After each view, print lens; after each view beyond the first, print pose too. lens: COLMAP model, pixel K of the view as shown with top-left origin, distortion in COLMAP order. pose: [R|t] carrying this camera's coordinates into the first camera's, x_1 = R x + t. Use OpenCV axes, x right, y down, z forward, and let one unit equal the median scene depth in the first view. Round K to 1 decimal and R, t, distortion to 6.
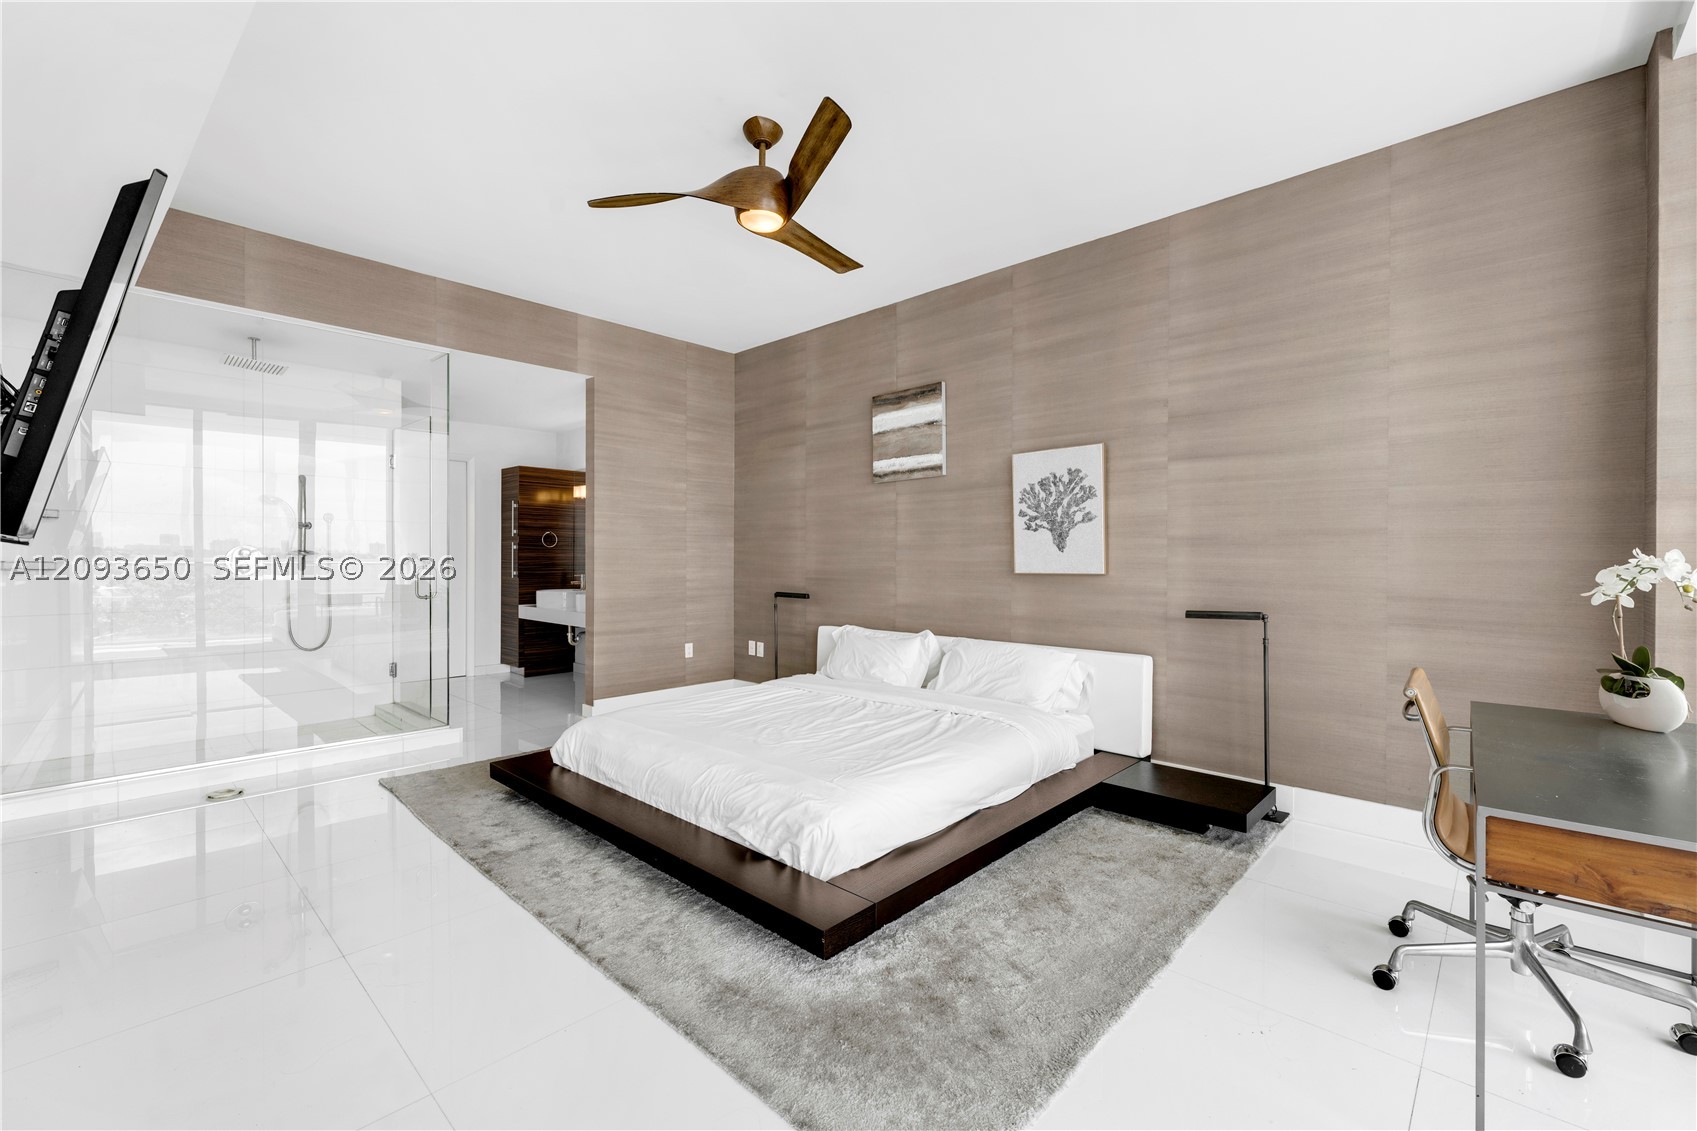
lens RADIAL K [[716.7, 0, 867.2], [0, 716.7, 562.0], [0, 0, 1]] dist [-0.005017, 0.000439]
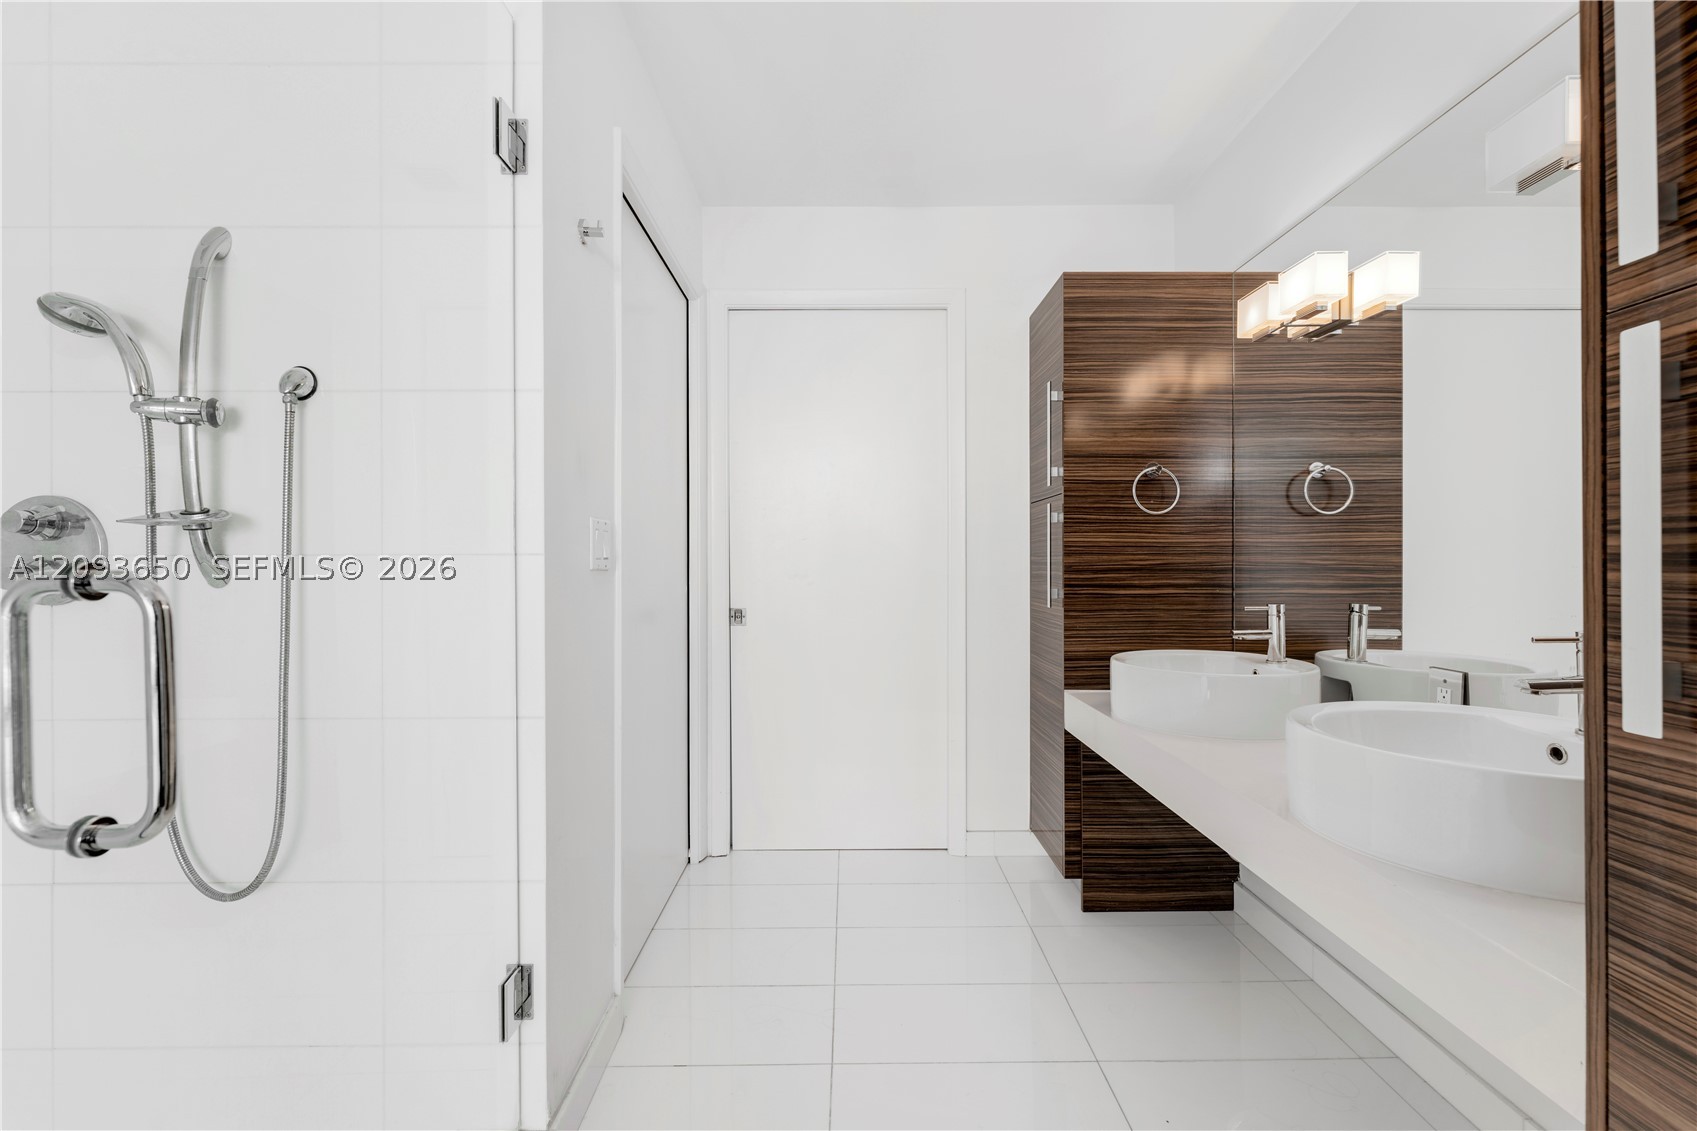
lens RADIAL K [[691.4, 0, 850.9], [0, 691.4, 563.0], [0, 0, 1]] dist [0.000505, 0.000201]
pose [[0.663402, -0.006372, -0.748236, -0.502419], [0.001585, 0.999973, -0.007111, 0.005266], [0.748262, 0.003532, 0.663394, 1.148403]]
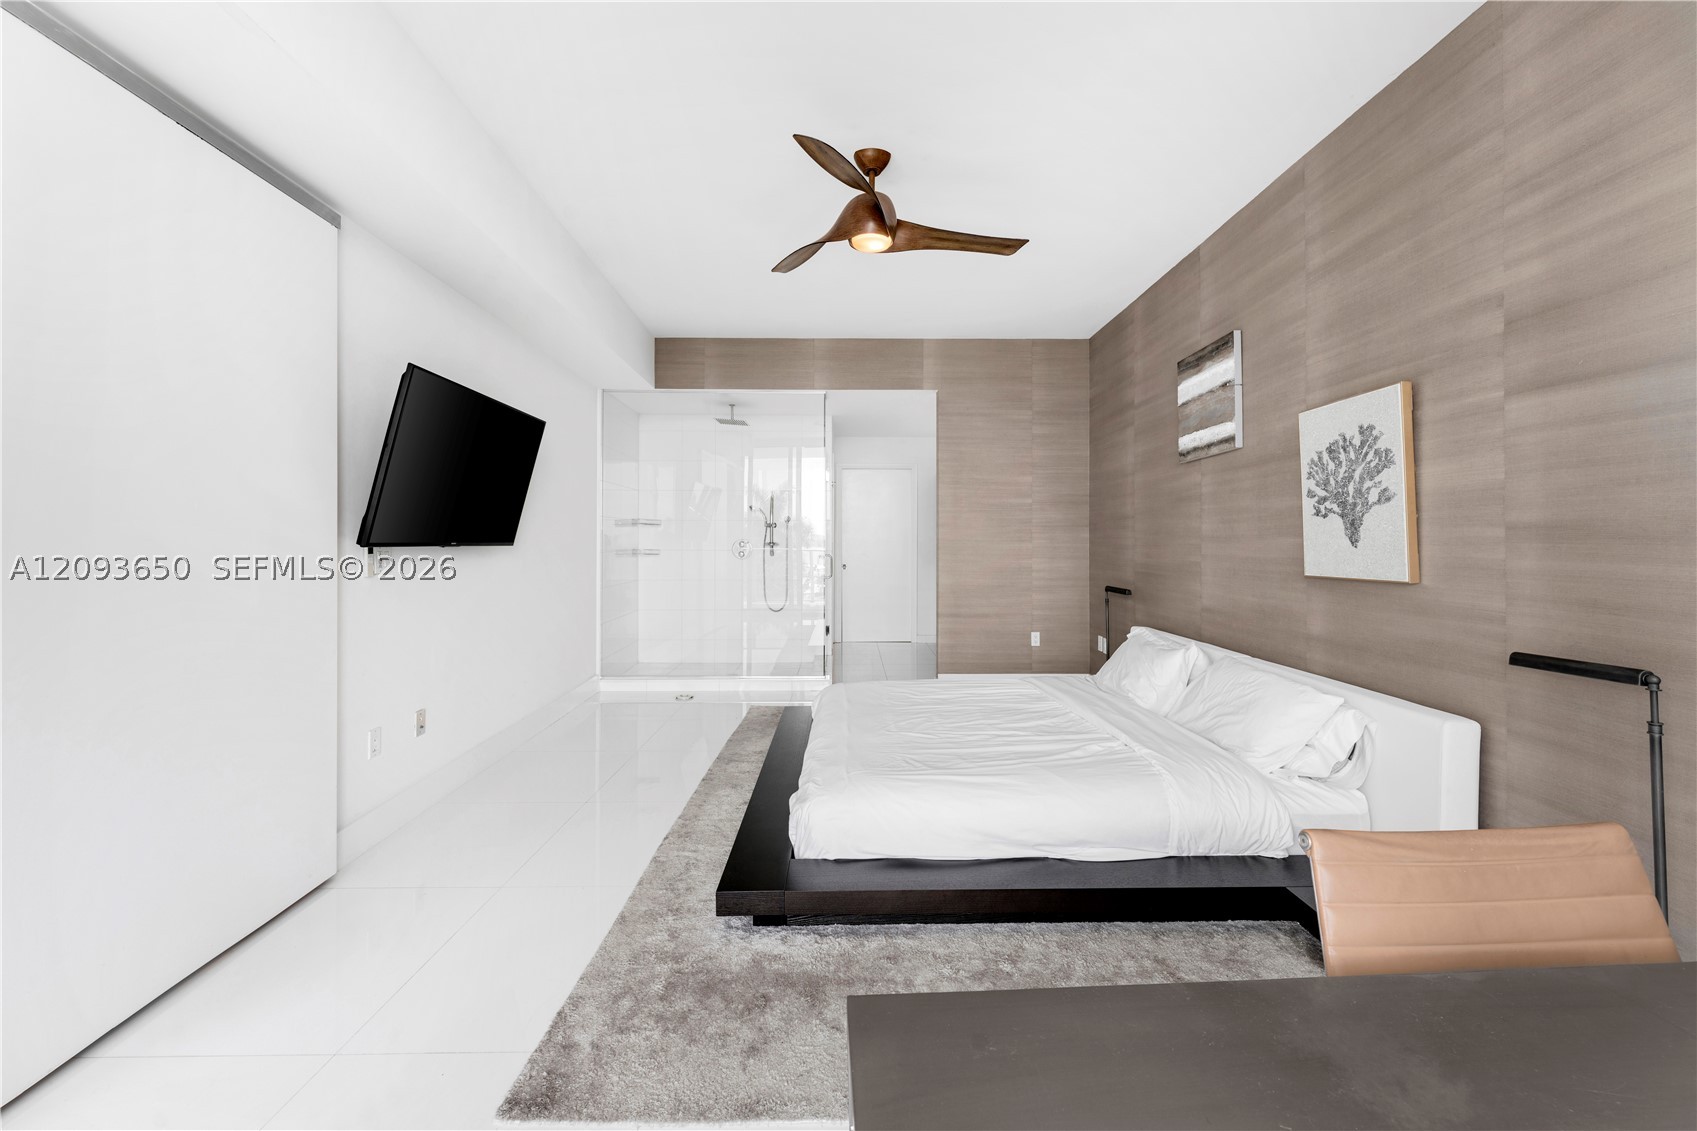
lens RADIAL K [[691.4, 0, 851.6], [0, 691.4, 534.7], [0, 0, 1]] dist [0.000505, 0.000201]
pose [[0.683478, -0.008691, -0.729919, 0.396110], [-0.002613, 0.999894, -0.014352, -0.014387], [0.729966, 0.011717, 0.683383, 0.180350]]
